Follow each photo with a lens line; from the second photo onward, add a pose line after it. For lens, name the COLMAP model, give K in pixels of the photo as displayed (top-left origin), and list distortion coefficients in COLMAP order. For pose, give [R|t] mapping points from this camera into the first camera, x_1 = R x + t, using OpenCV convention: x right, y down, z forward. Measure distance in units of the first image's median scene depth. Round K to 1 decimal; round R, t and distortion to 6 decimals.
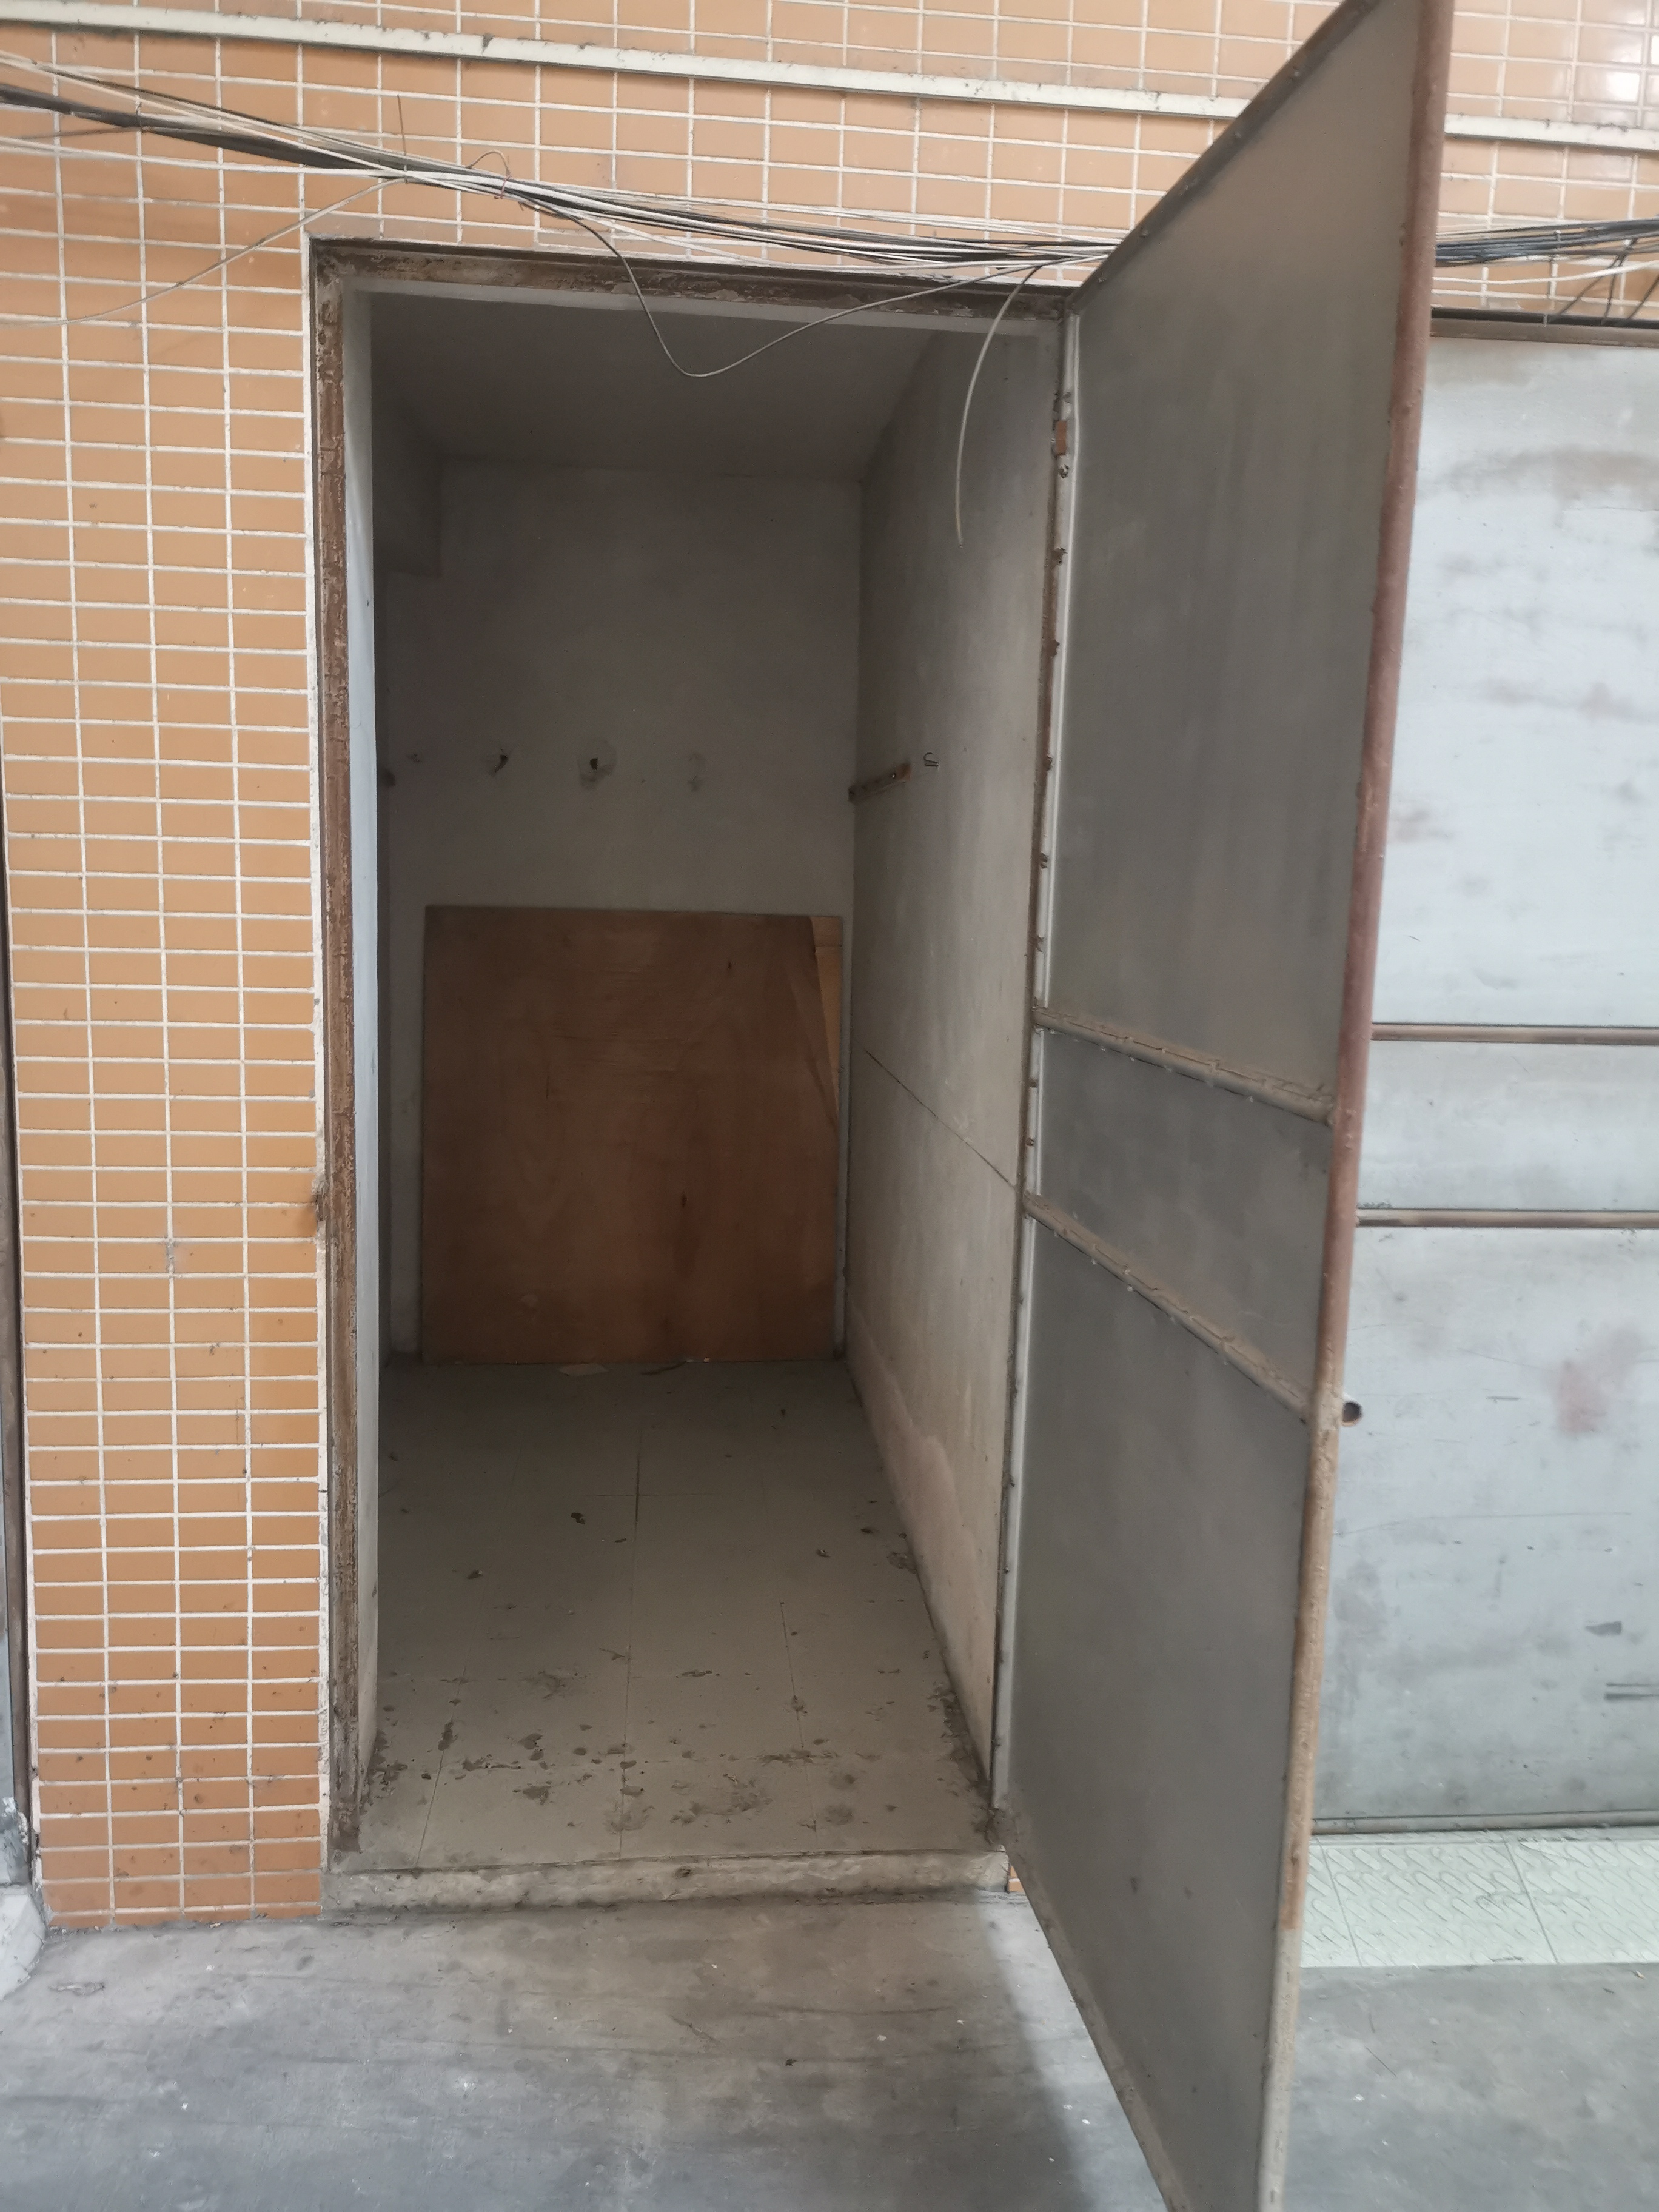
lens RADIAL K [[1693.8, 0, 849.0], [0, 1693.8, 1118.1], [0, 0, 1]] dist [0.058435, -0.061829]
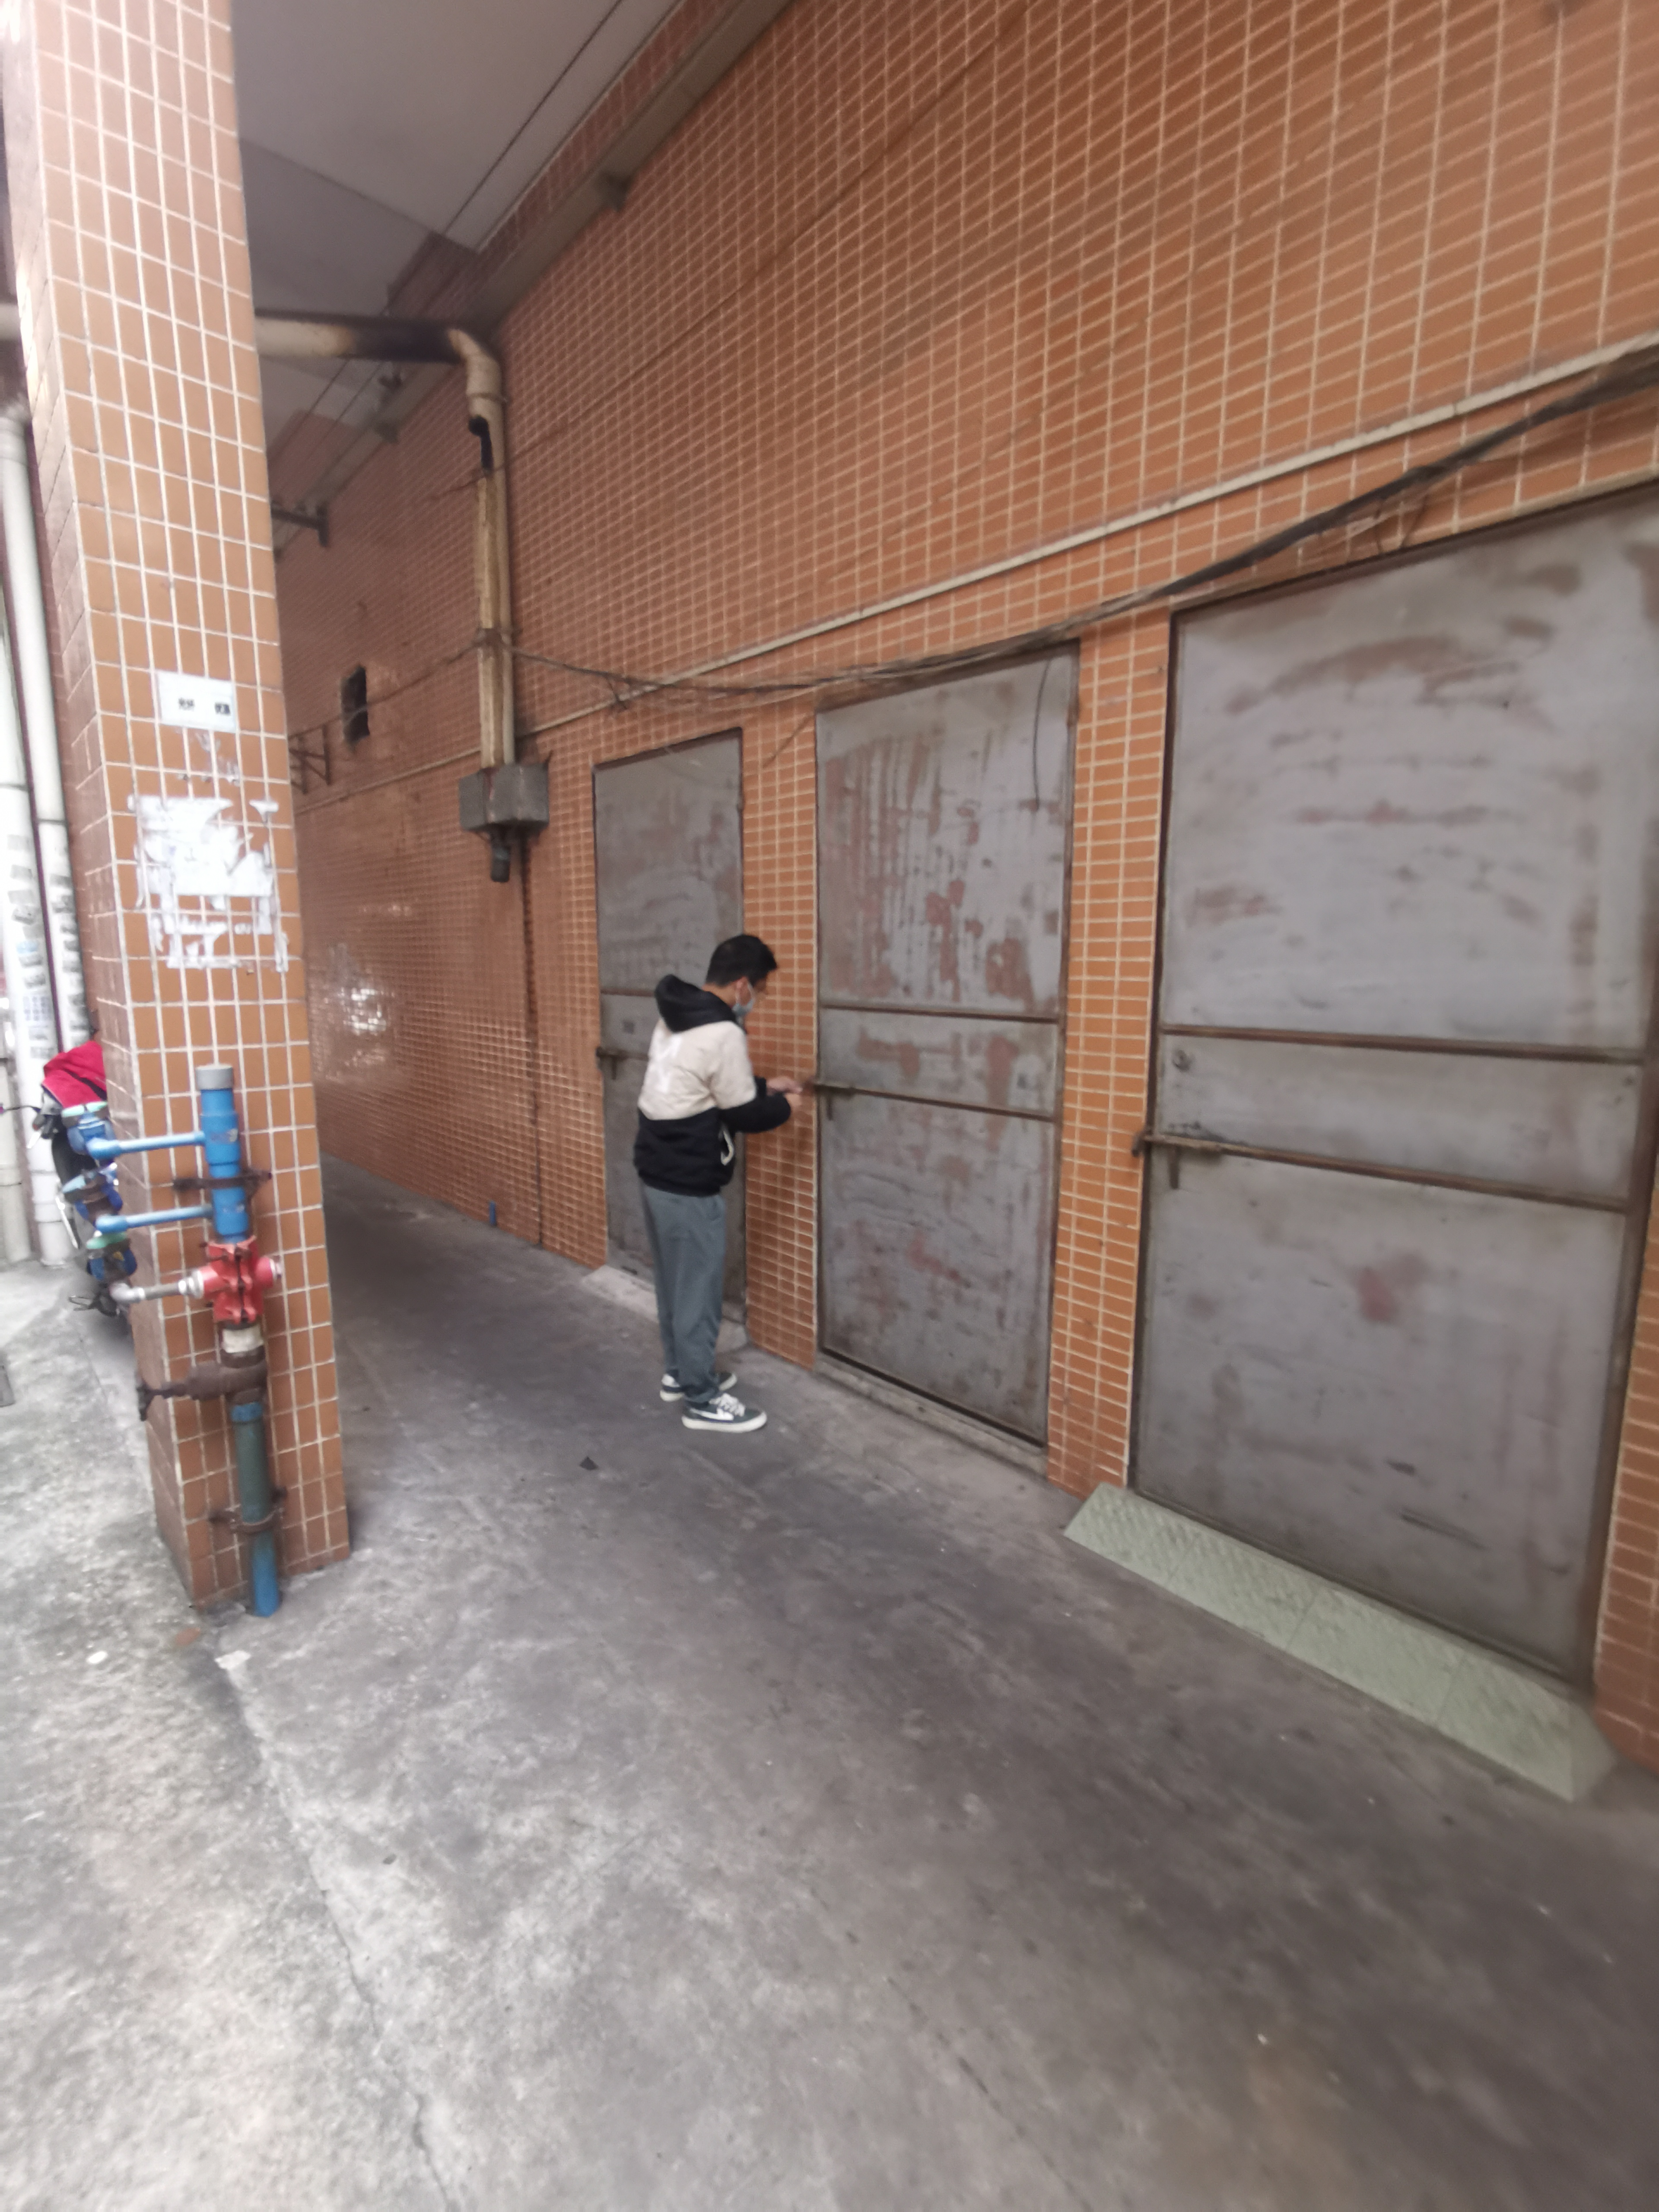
lens RADIAL K [[1026.4, 0, 818.5], [0, 1026.4, 1101.4], [0, 0, 1]] dist [-0.000710, 0.006323]
pose [[0.582194, 0.090318, -0.808018, 0.887434], [-0.091560, 0.994772, 0.045222, 0.005355], [0.807878, 0.047654, 0.587420, 0.111348]]
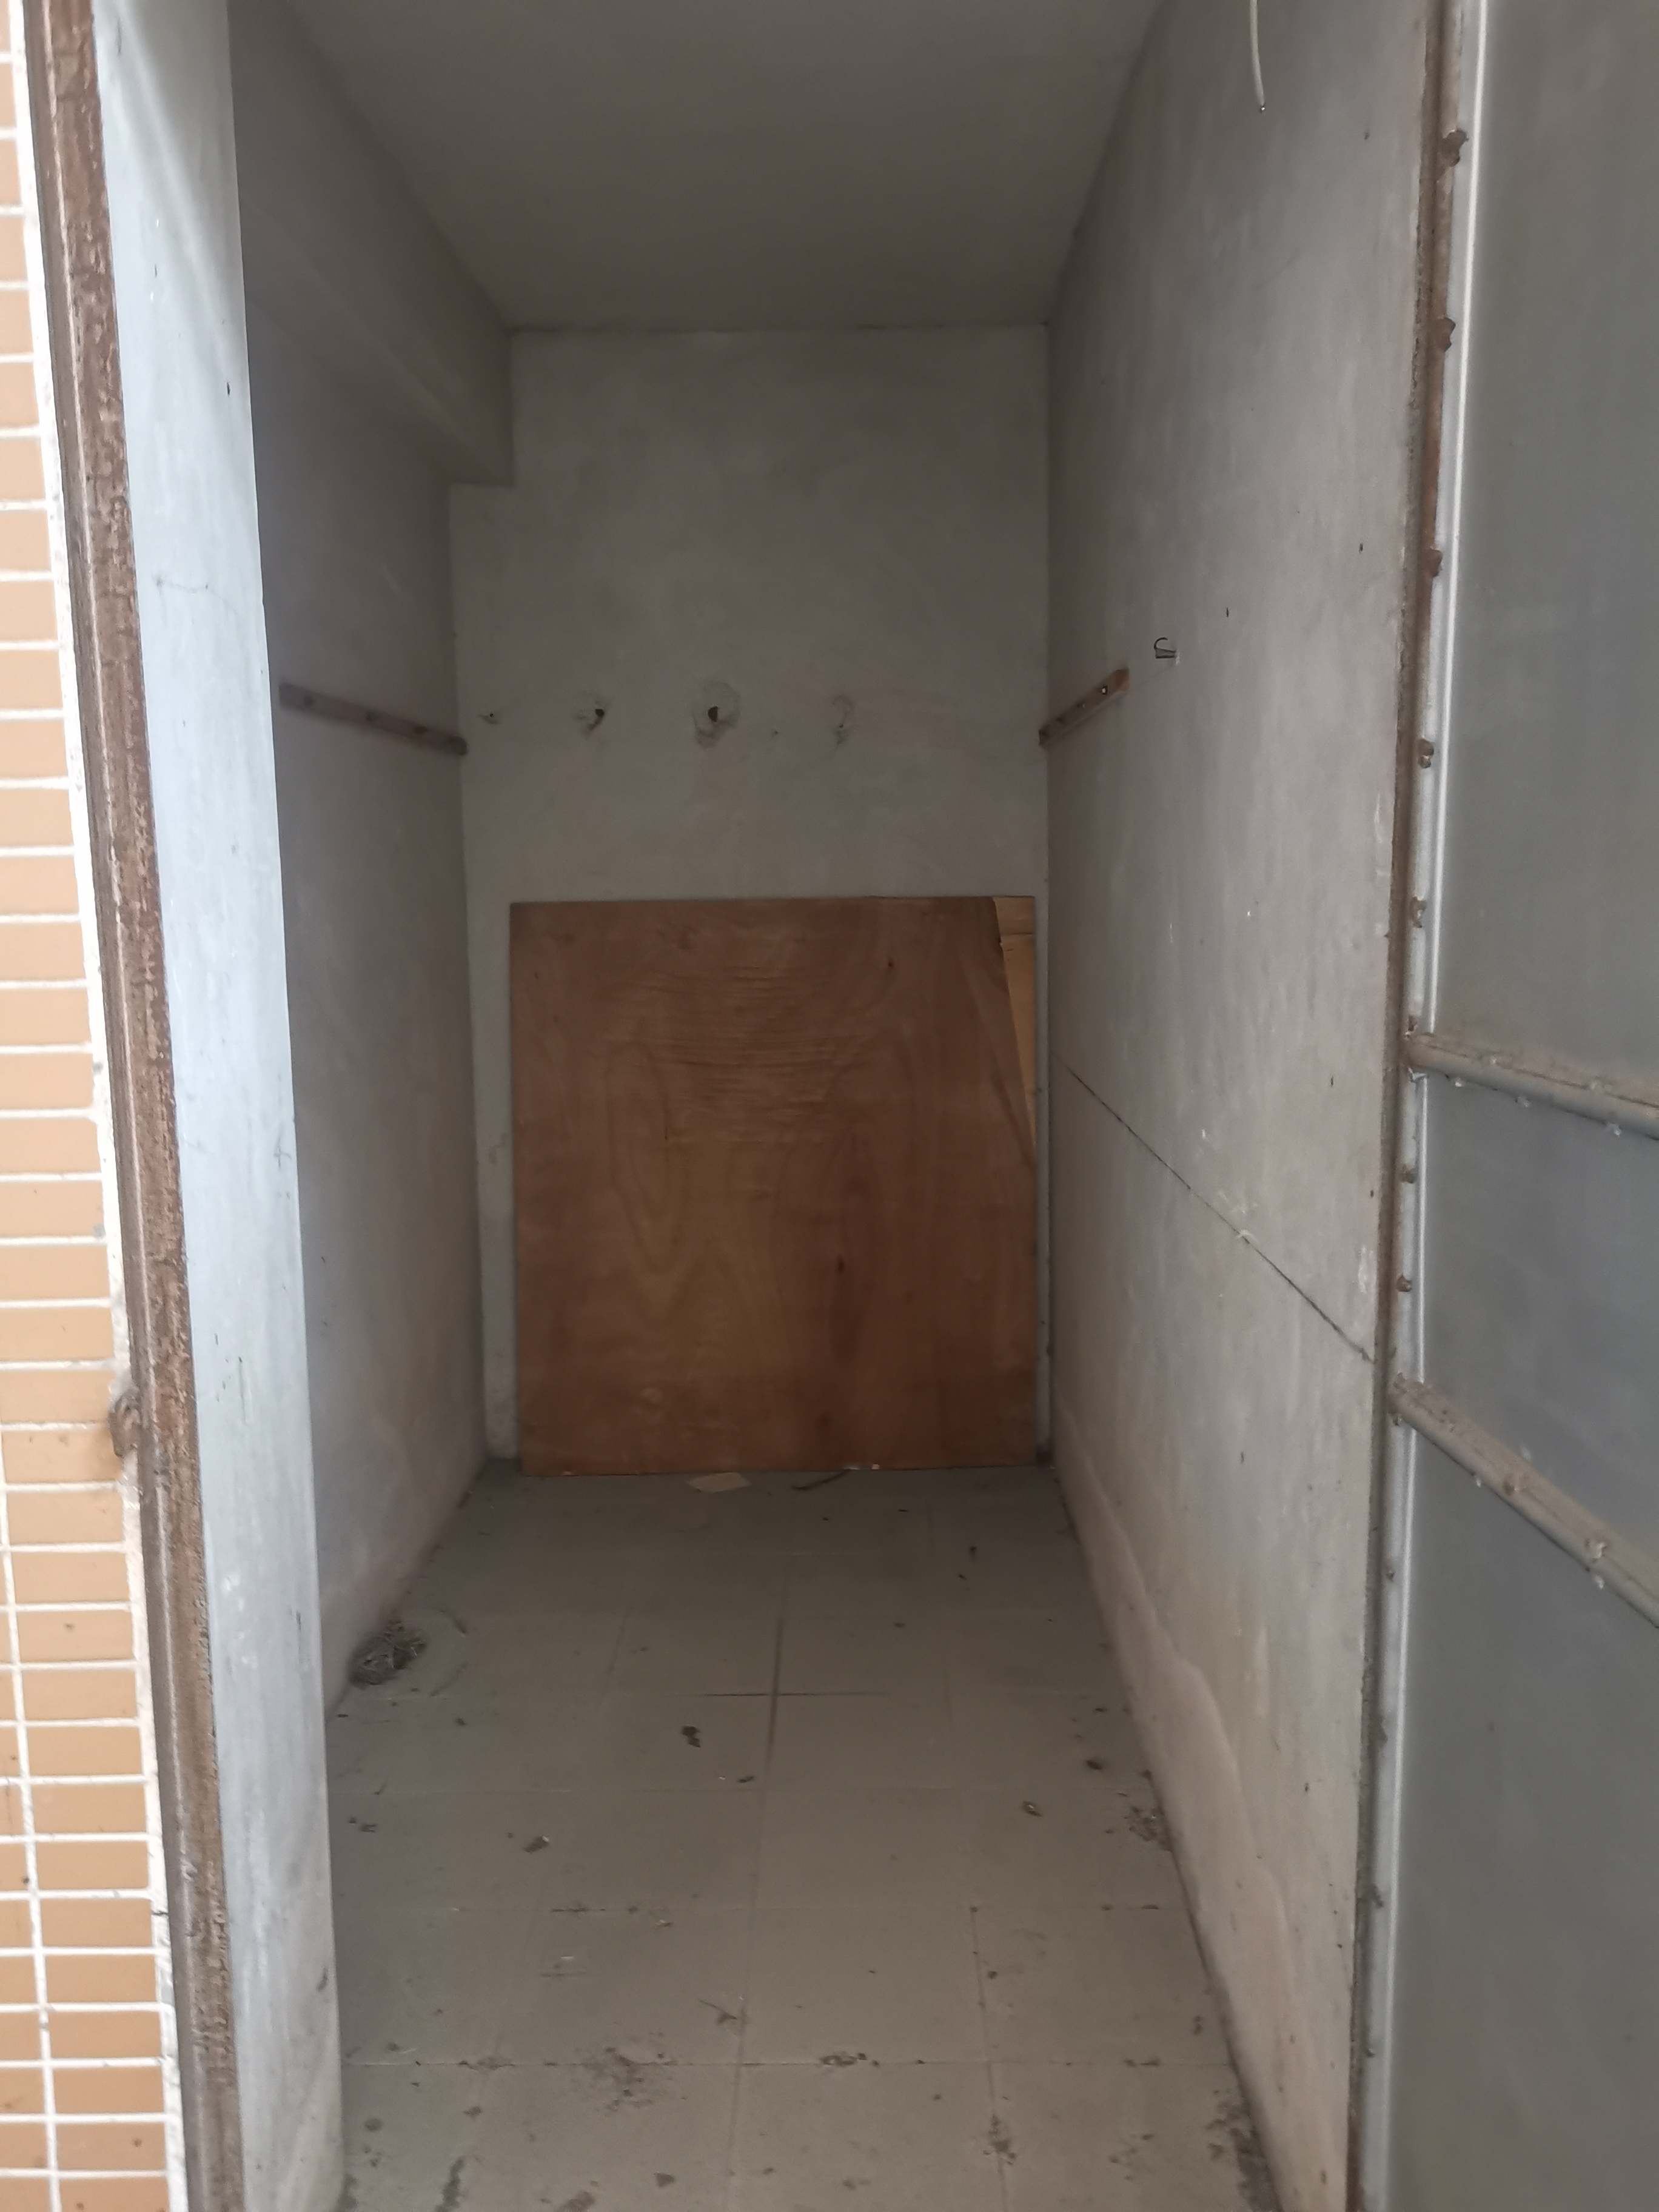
lens RADIAL K [[1693.8, 0, 849.0], [0, 1693.8, 1118.1], [0, 0, 1]] dist [0.058435, -0.061829]
pose [[0.993116, -0.025348, -0.114359, -0.004102], [0.025920, 0.999658, 0.003516, -0.044933], [0.114231, -0.006456, 0.993433, 0.446356]]
